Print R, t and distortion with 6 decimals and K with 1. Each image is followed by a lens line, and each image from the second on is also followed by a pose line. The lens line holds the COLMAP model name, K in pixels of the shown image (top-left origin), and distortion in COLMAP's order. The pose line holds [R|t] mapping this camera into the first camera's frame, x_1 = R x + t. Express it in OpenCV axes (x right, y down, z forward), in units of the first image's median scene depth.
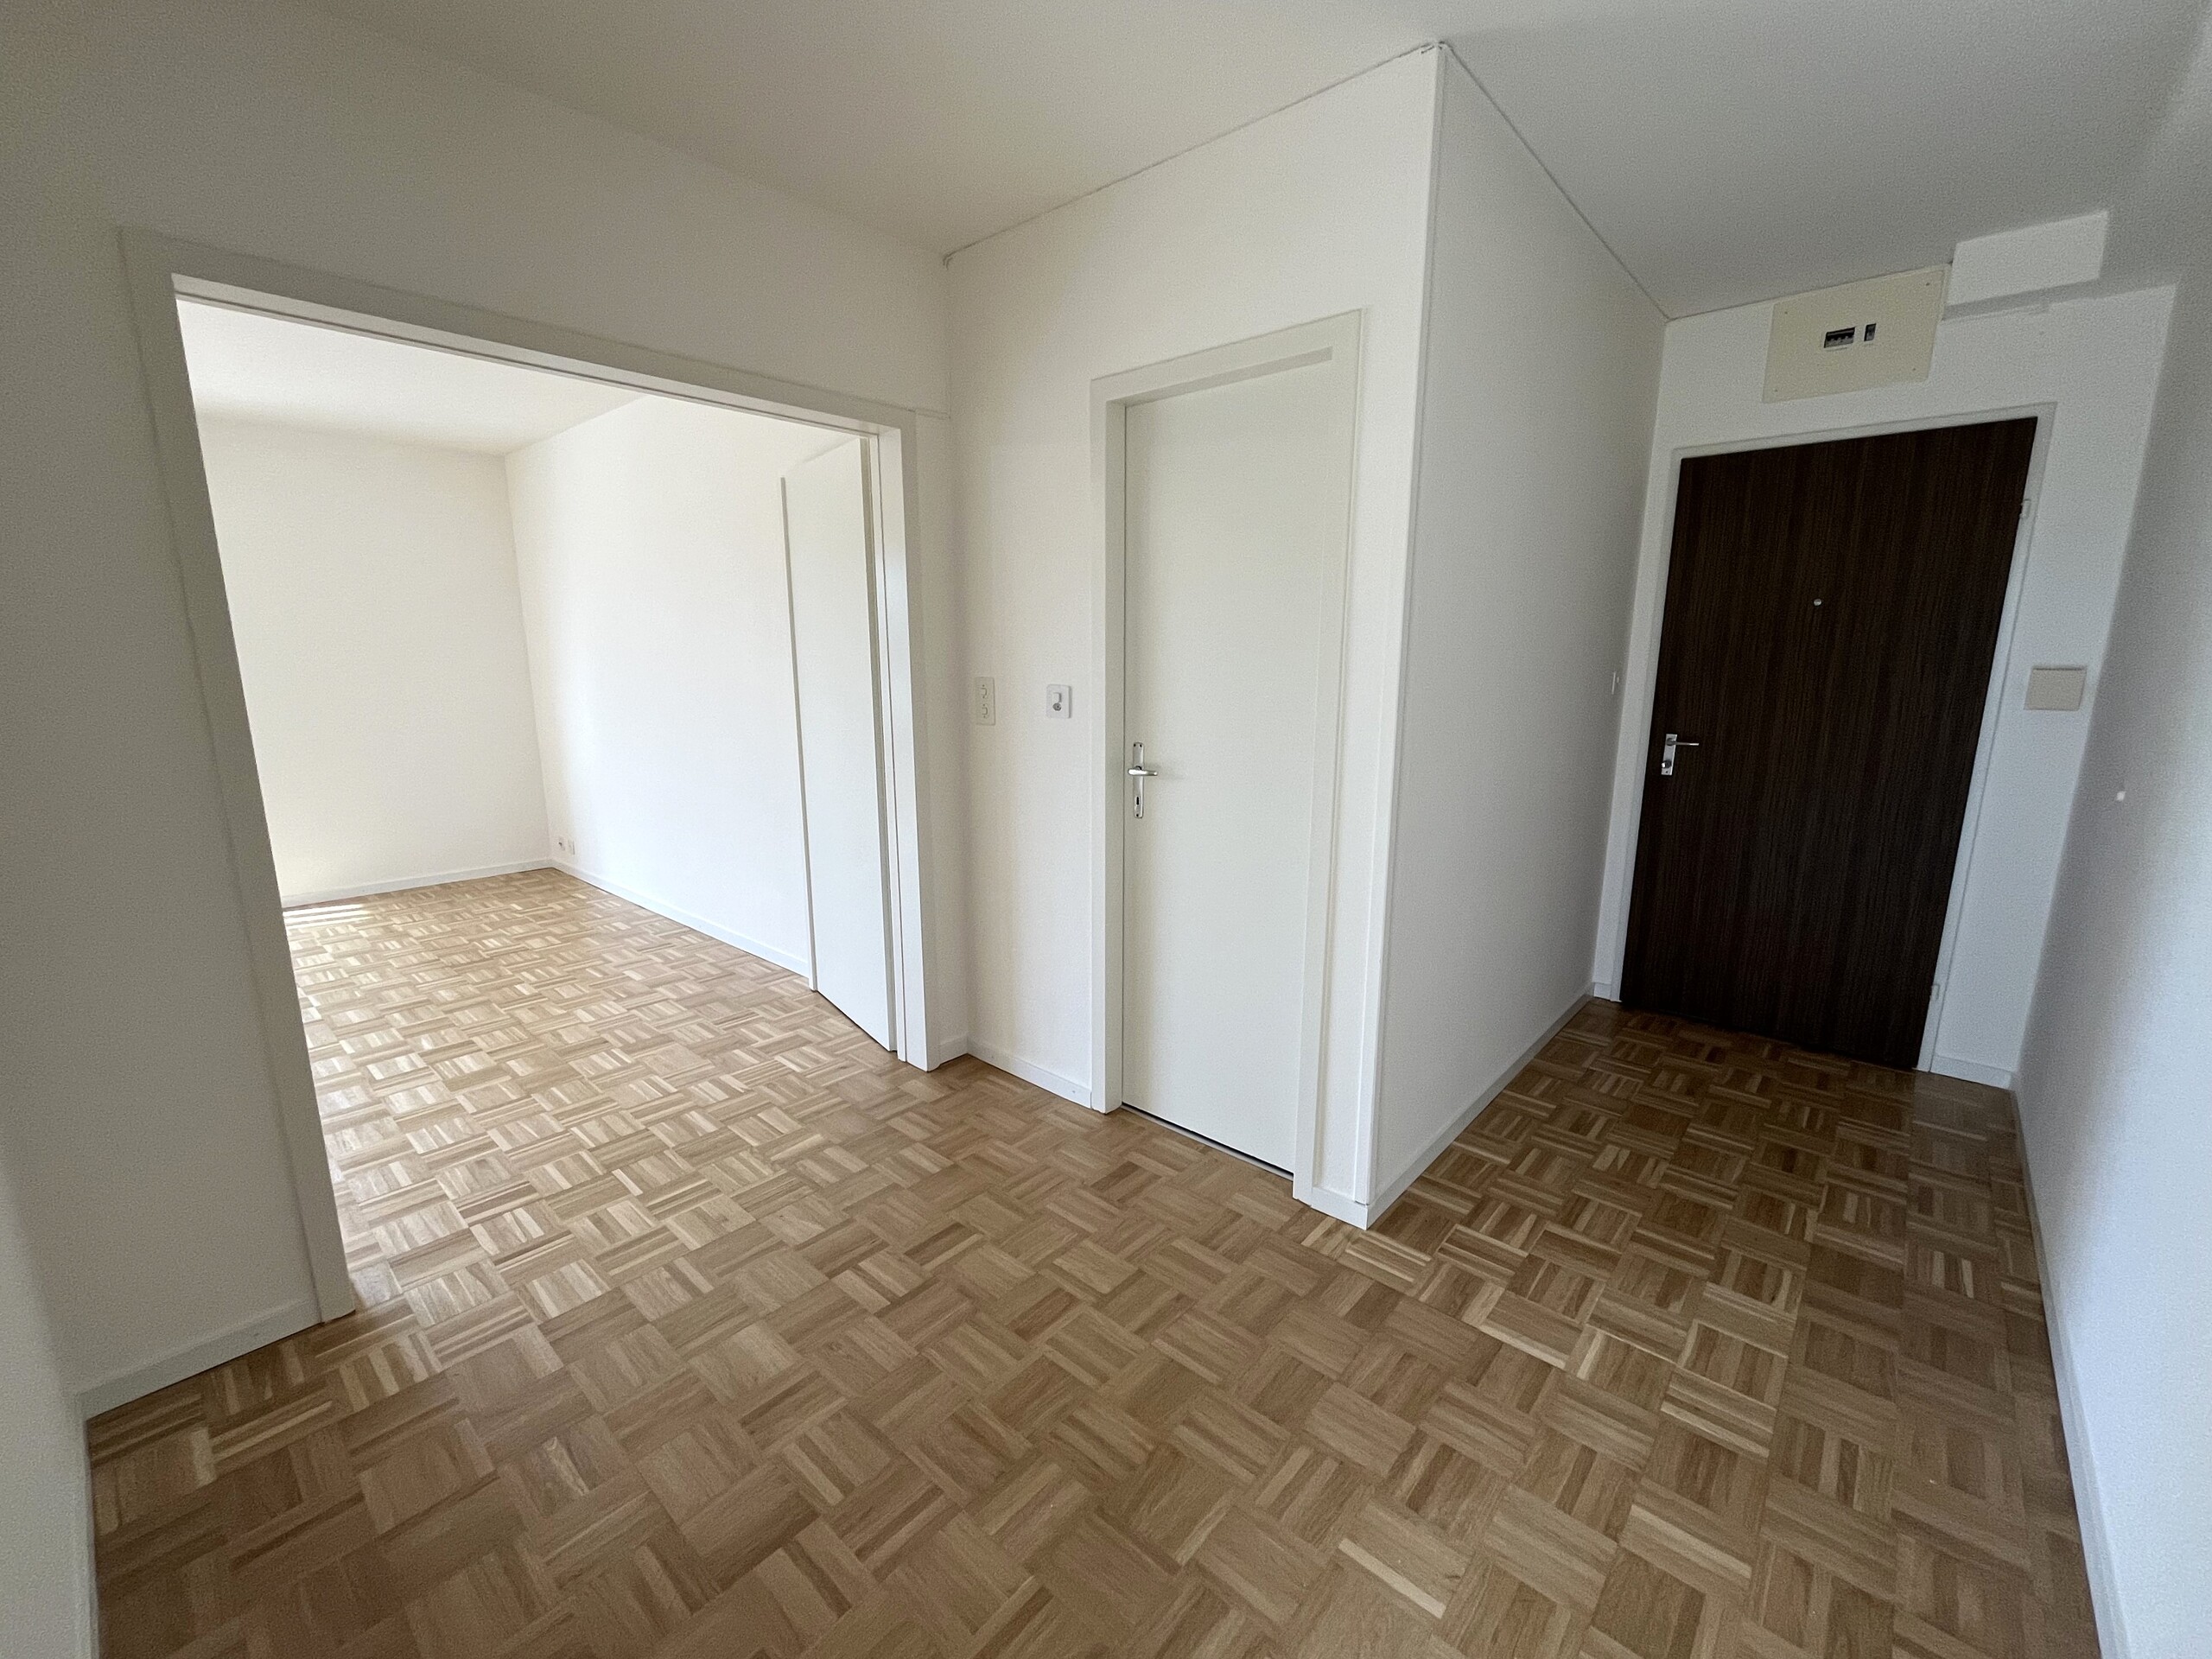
lens RADIAL K [[902.6, 0, 1106.8], [0, 902.6, 829.3], [0, 0, 1]] dist [-0.000026, 0.000053]
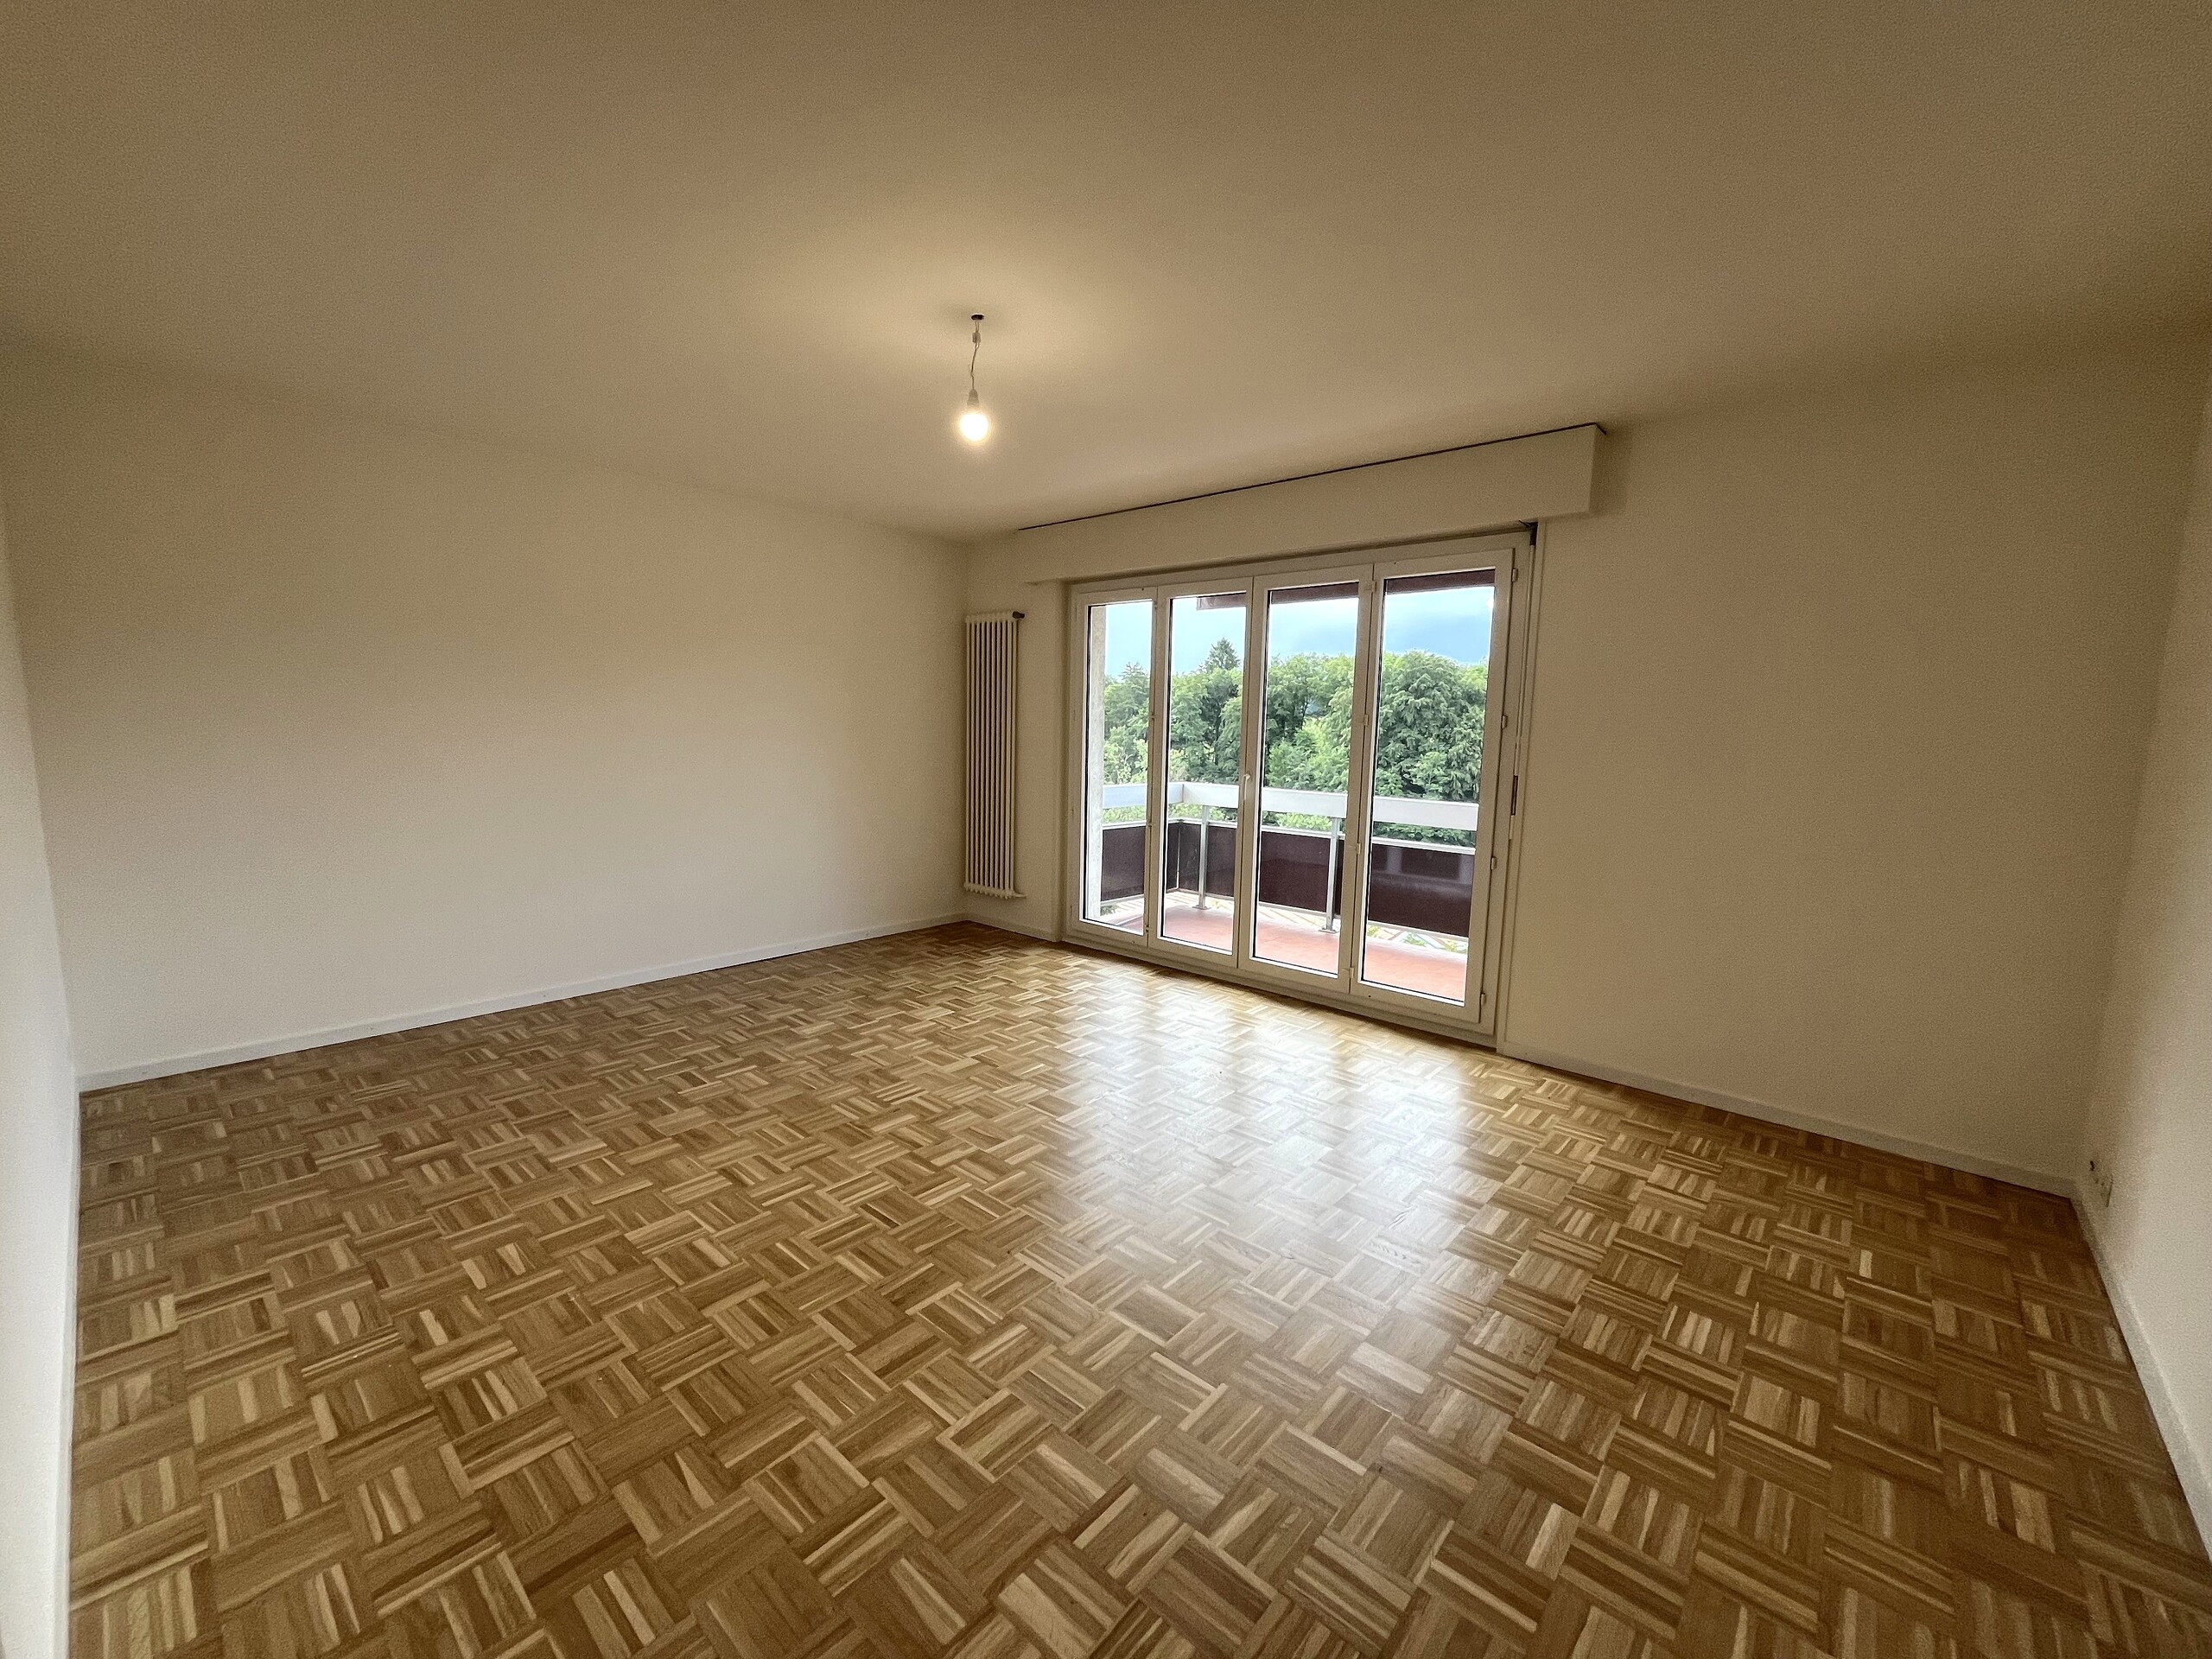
lens RADIAL K [[902.6, 0, 1101.9], [0, 902.6, 829.7], [0, 0, 1]] dist [-0.000026, 0.000053]
pose [[0.000102, 0.116465, -0.993195, -0.241110], [-0.210402, 0.970965, 0.113837, -0.118976], [0.977615, 0.208959, 0.024604, 0.628458]]
